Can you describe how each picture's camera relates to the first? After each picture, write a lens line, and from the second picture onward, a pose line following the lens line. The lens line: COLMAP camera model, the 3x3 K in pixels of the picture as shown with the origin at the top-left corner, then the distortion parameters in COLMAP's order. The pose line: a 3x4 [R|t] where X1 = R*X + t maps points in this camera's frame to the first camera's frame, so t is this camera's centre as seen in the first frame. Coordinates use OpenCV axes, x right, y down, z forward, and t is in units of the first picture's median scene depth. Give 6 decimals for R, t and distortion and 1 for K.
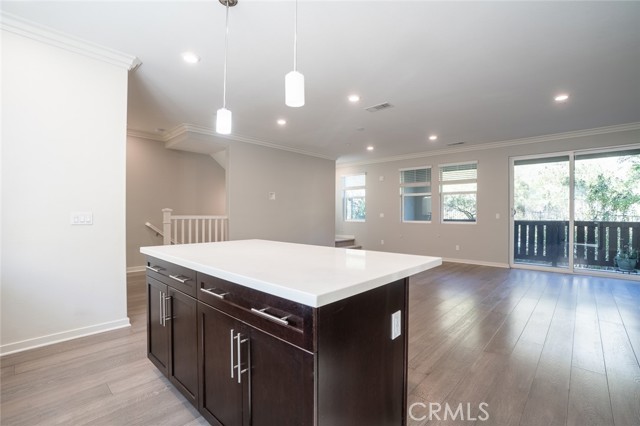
lens RADIAL K [[293.6, 0, 318.2], [0, 293.6, 213.9], [0, 0, 1]] dist [-0.067033, 0.025404]
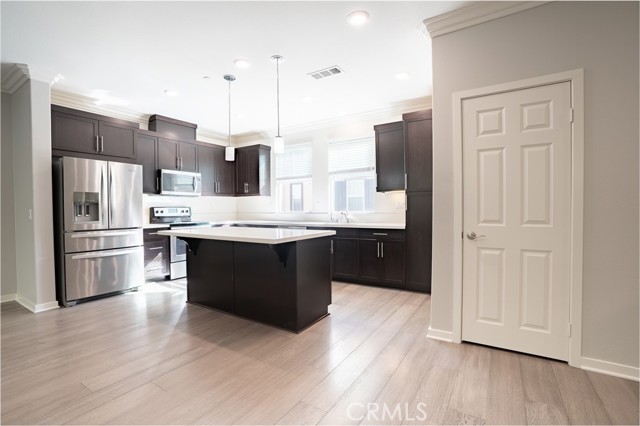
lens RADIAL K [[293.6, 0, 318.2], [0, 293.6, 213.9], [0, 0, 1]] dist [-0.067033, 0.025404]
pose [[-0.982285, 0.010664, -0.187092, -0.215014], [0.007179, 0.999788, 0.019296, -0.002767], [0.187258, 0.017611, -0.982153, 2.200631]]
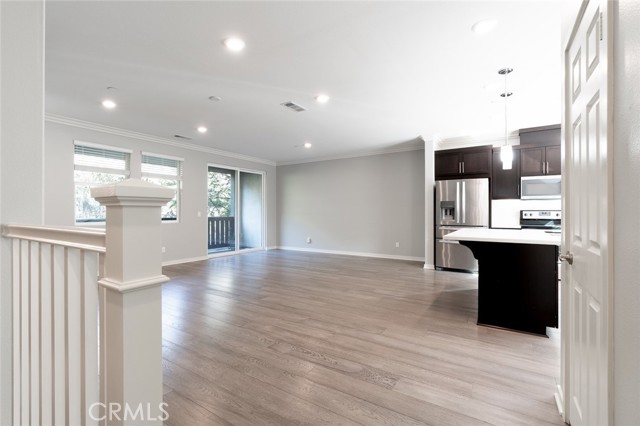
lens RADIAL K [[290.7, 0, 326.1], [0, 290.7, 211.6], [0, 0, 1]] dist [-0.001706, -0.000042]
pose [[-0.196247, -0.000280, 0.980554, -1.456344], [-0.001472, 0.999999, -0.000010, -0.007874], [-0.980553, -0.001445, -0.196248, 1.979704]]
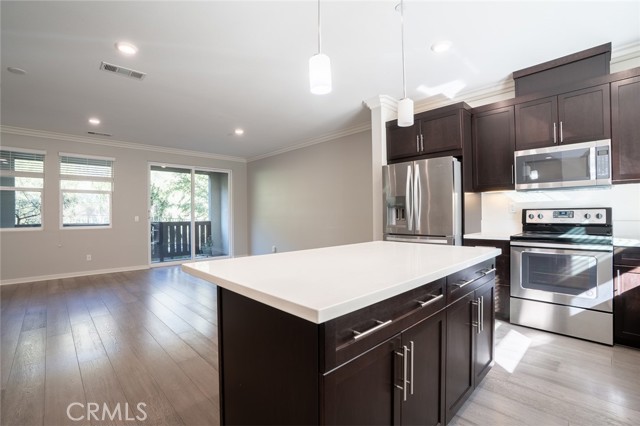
lens RADIAL K [[293.6, 0, 318.2], [0, 293.6, 213.9], [0, 0, 1]] dist [-0.067033, 0.025404]
pose [[0.051120, 0.001555, 0.998691, -0.871272], [0.008939, 0.999958, -0.002014, -0.003066], [-0.998652, 0.009031, 0.051104, 0.867635]]
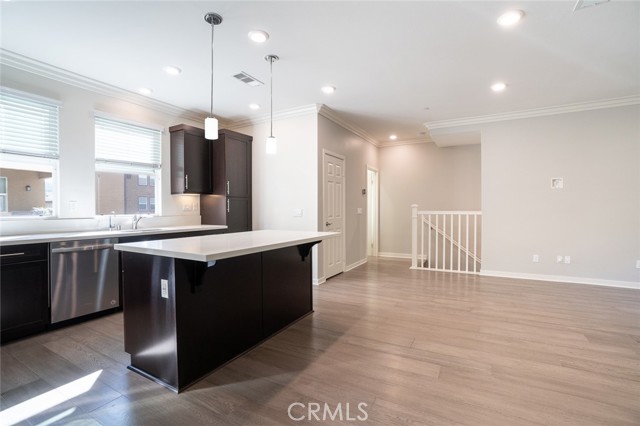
lens RADIAL K [[293.6, 0, 318.2], [0, 293.6, 213.9], [0, 0, 1]] dist [-0.067033, 0.025404]
pose [[0.244236, 0.011832, -0.969644, 1.006888], [0.005513, 0.999892, 0.013590, 0.000208], [0.969700, -0.008665, 0.244144, 0.769186]]
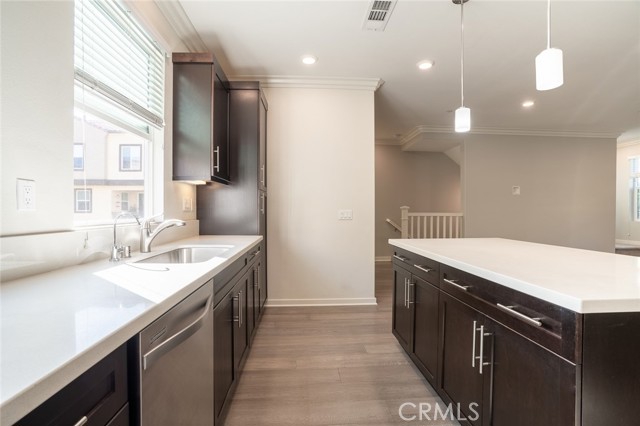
lens RADIAL K [[293.6, 0, 318.2], [0, 293.6, 213.9], [0, 0, 1]] dist [-0.067033, 0.025404]
pose [[0.726659, 0.004654, -0.686983, 0.000142], [0.001651, 0.999962, 0.008521, 0.000884], [0.686997, -0.007326, 0.726624, -0.068690]]
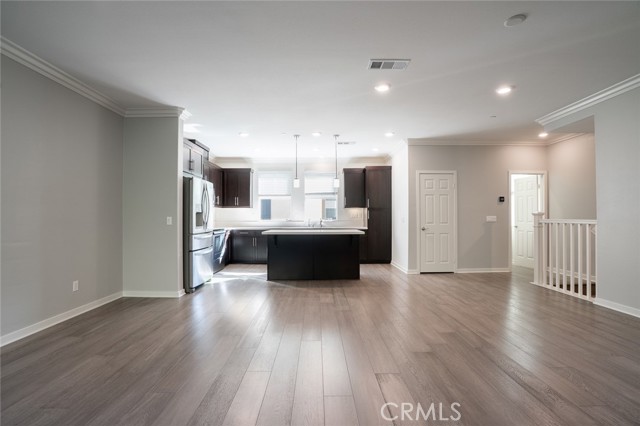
lens RADIAL K [[293.6, 0, 318.2], [0, 293.6, 213.9], [0, 0, 1]] dist [-0.067033, 0.025404]
pose [[-0.720432, -0.008392, -0.693475, 1.474528], [0.001297, 0.999909, -0.013447, 0.000463], [0.693525, -0.010587, -0.720355, 2.501559]]
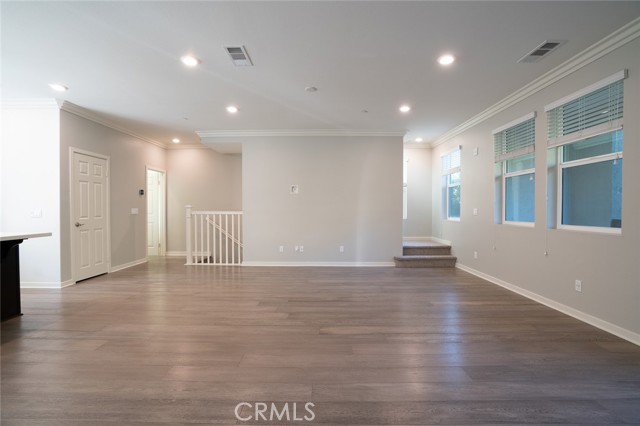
lens RADIAL K [[293.6, 0, 318.2], [0, 293.6, 213.9], [0, 0, 1]] dist [-0.067033, 0.025404]
pose [[0.680219, 0.009473, -0.732947, 1.542777], [0.002500, 0.999881, 0.015243, 0.000070], [0.733004, -0.012200, 0.680115, 1.211361]]
